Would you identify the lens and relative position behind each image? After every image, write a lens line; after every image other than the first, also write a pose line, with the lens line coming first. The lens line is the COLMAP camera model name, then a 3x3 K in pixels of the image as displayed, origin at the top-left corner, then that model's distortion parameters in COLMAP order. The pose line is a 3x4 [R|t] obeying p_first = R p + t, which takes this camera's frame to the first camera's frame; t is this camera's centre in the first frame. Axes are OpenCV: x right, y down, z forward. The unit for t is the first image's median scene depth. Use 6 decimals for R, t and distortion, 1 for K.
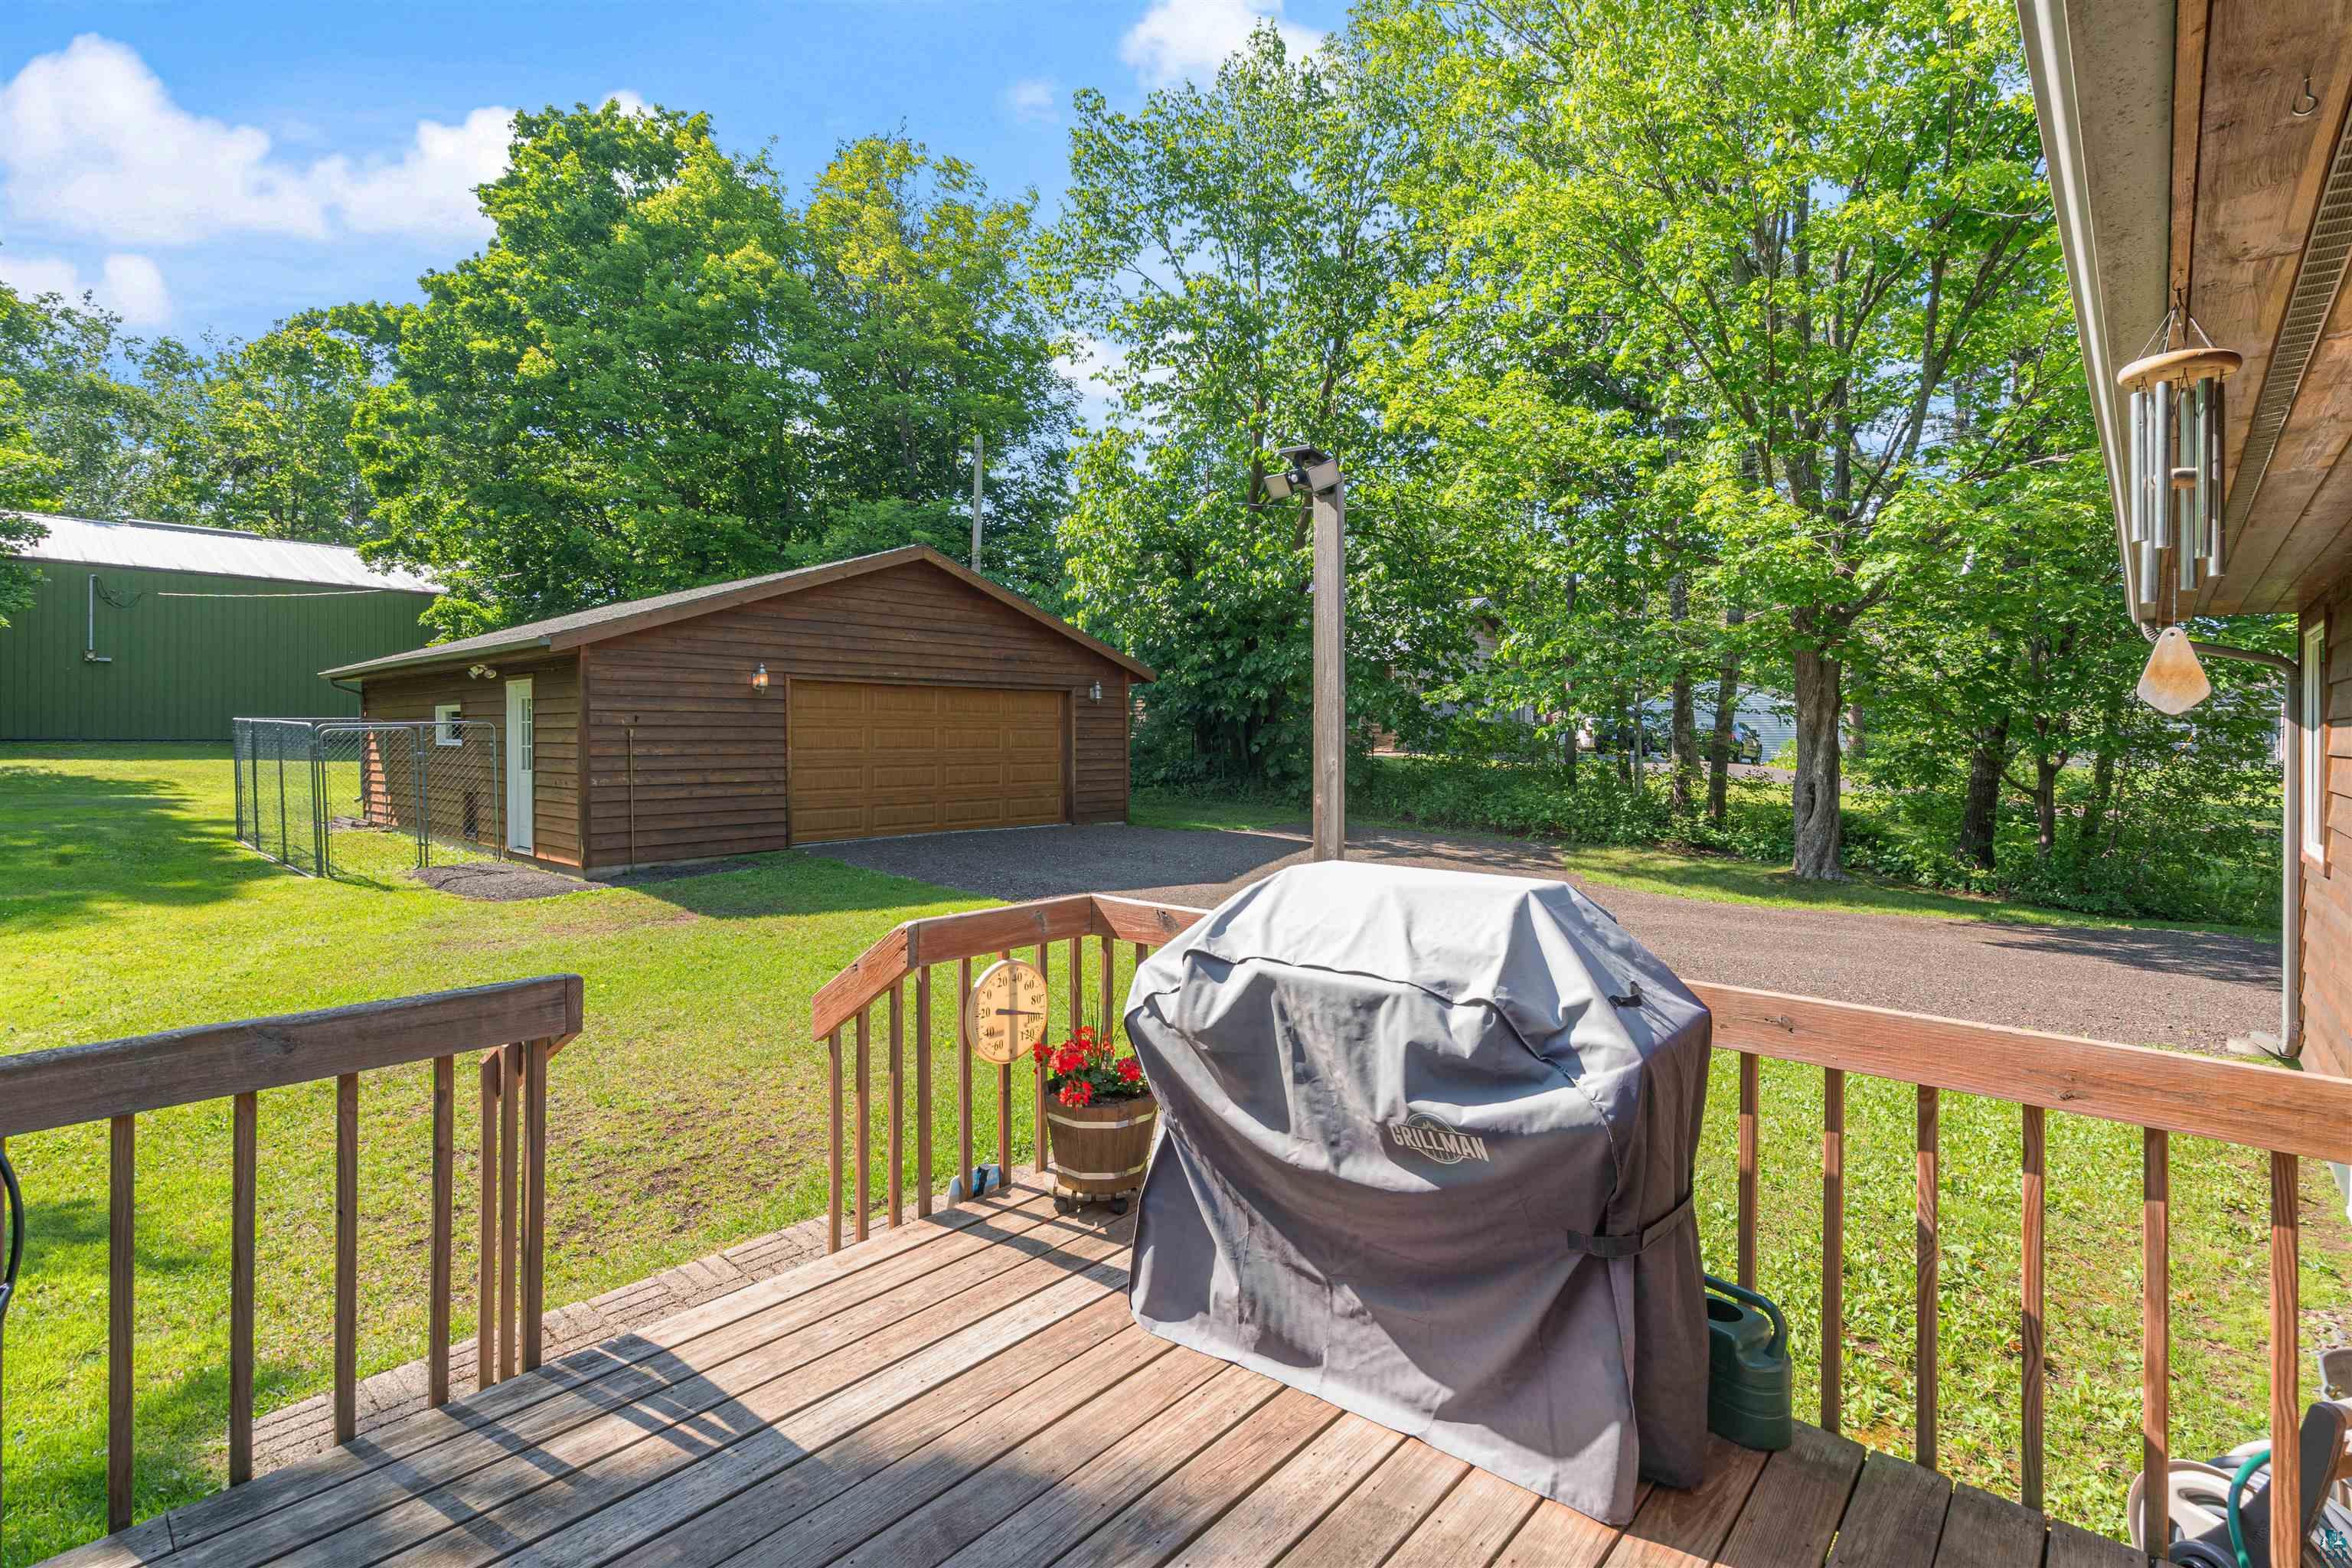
lens RADIAL K [[1093.8, 0, 1178.9], [0, 1093.8, 752.0], [0, 0, 1]] dist [-0.000395, 0.000528]
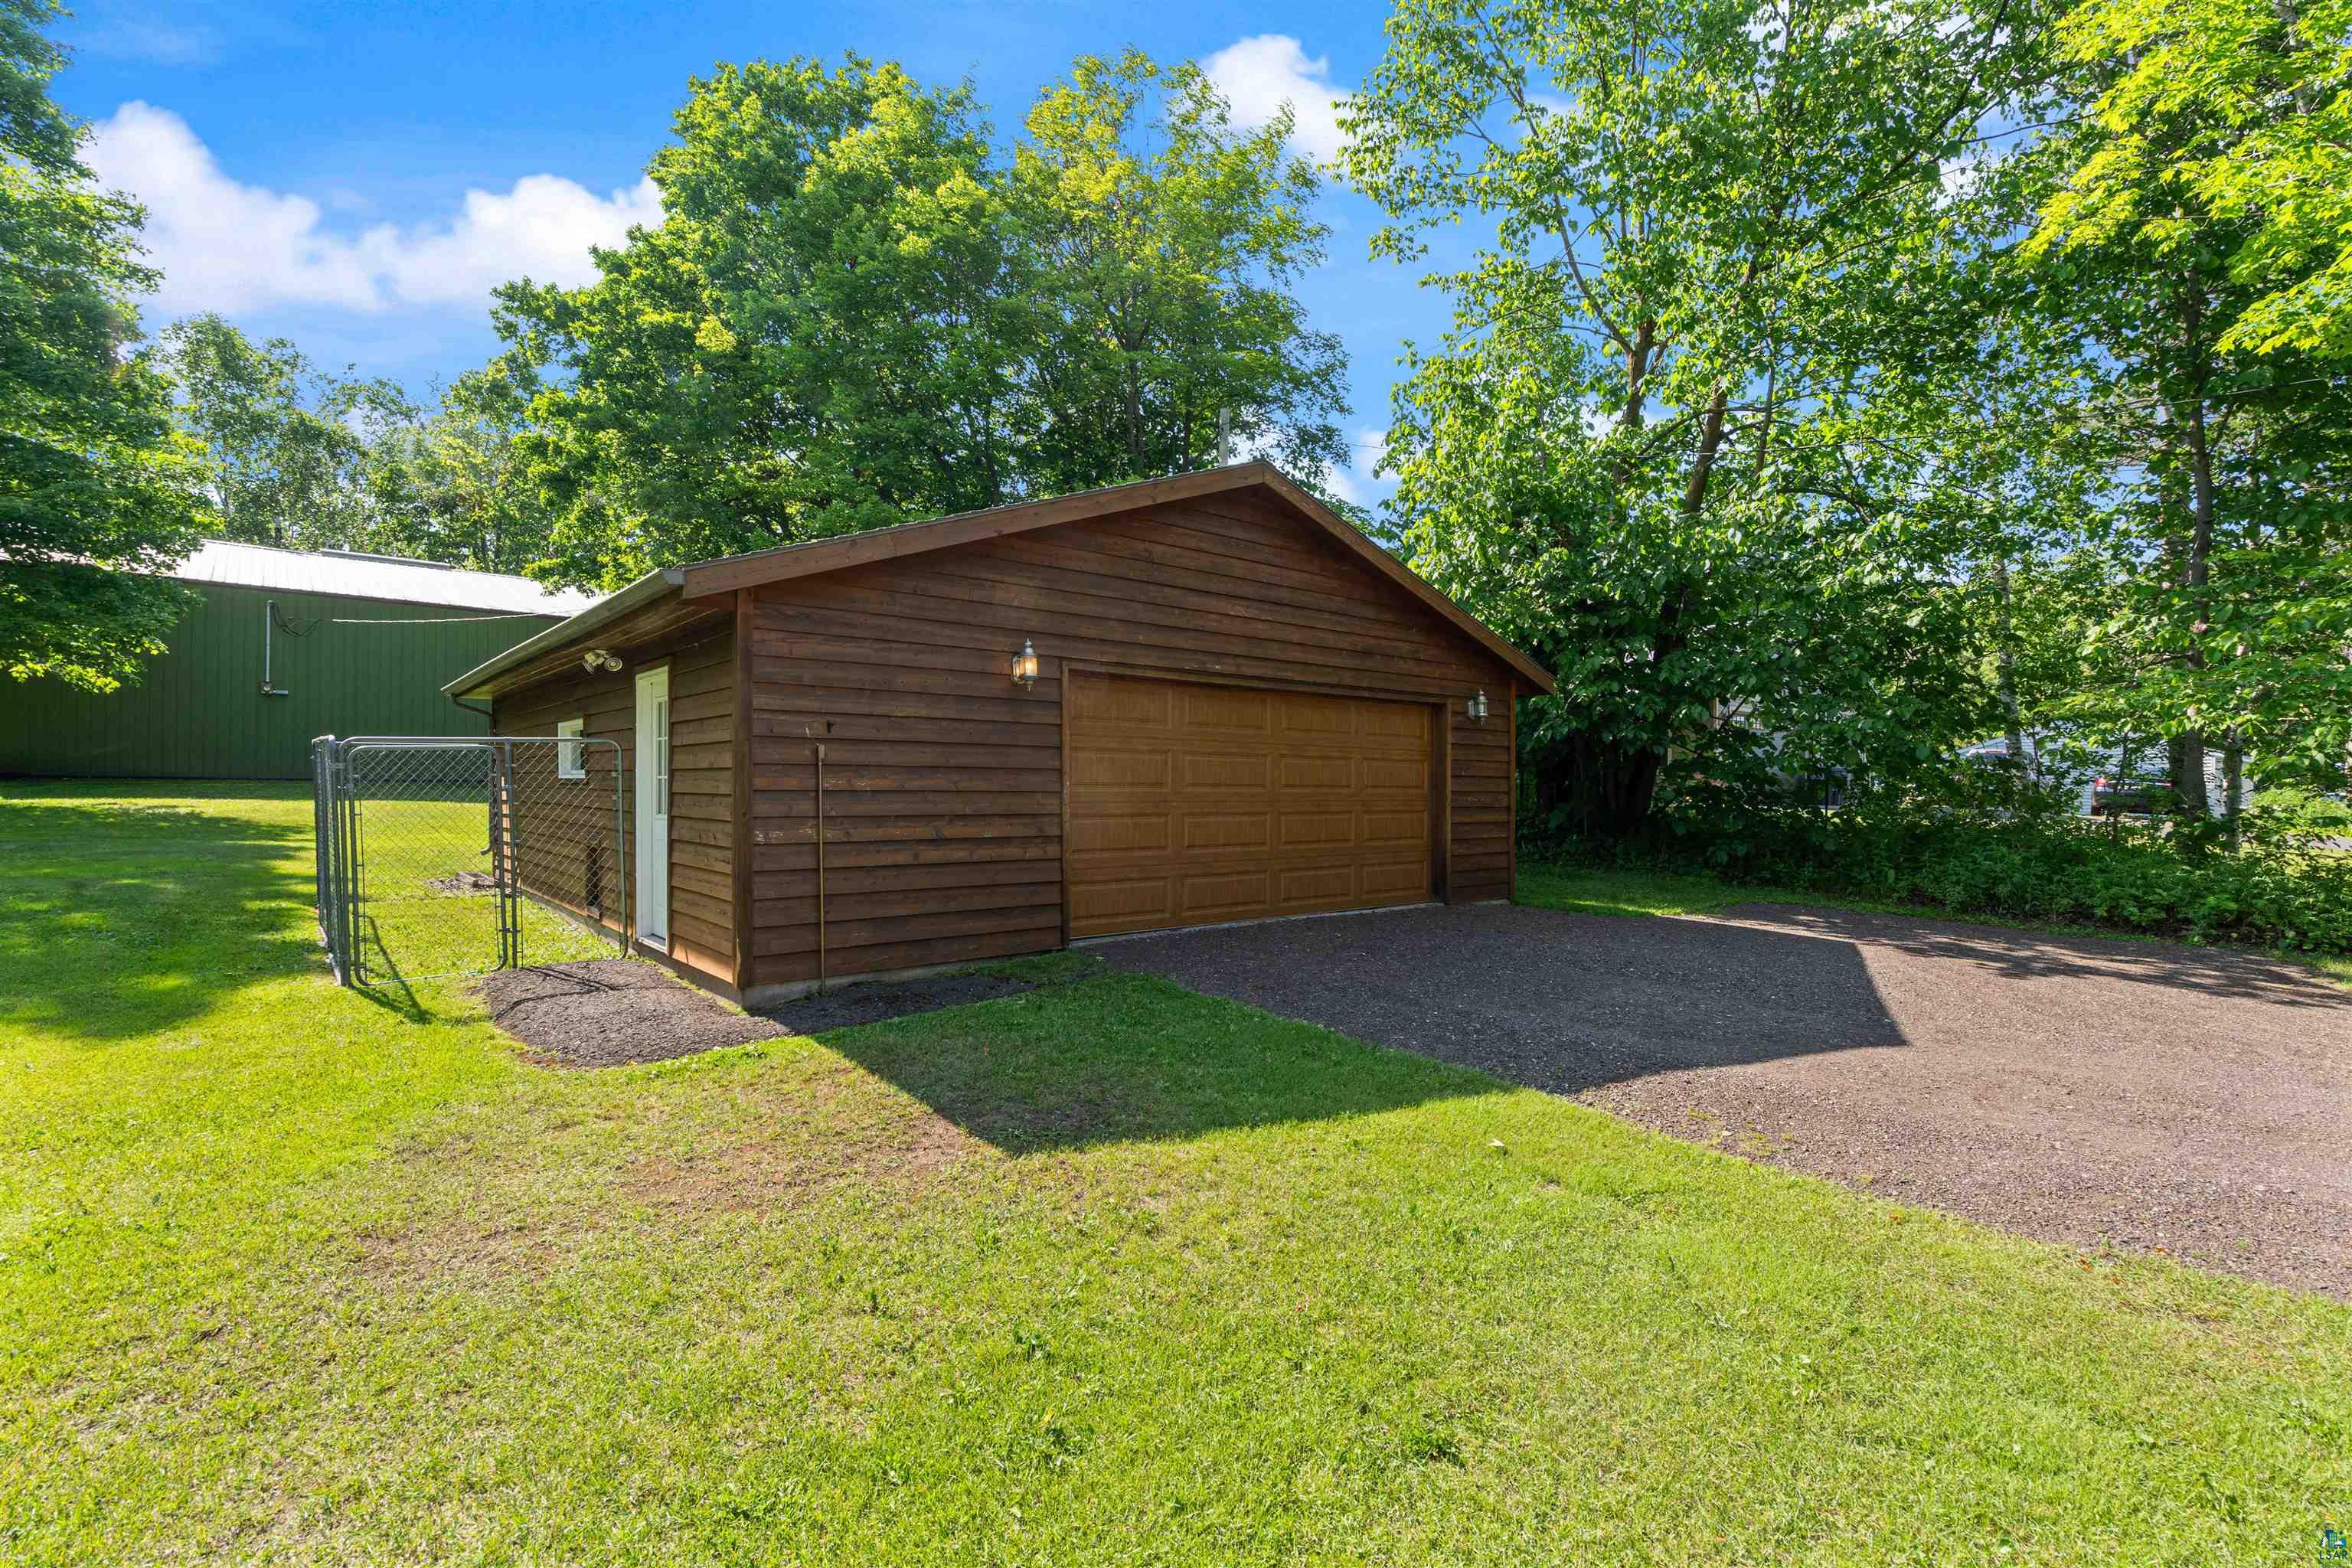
lens RADIAL K [[1072.9, 0, 1183.4], [0, 1072.9, 818.2], [0, 0, 1]] dist [-0.000380, -0.000025]
pose [[0.991046, 0.010251, -0.133130, -0.174971], [-0.008428, 0.999863, 0.014252, 0.005883], [0.133258, -0.013002, 0.990996, 0.345099]]
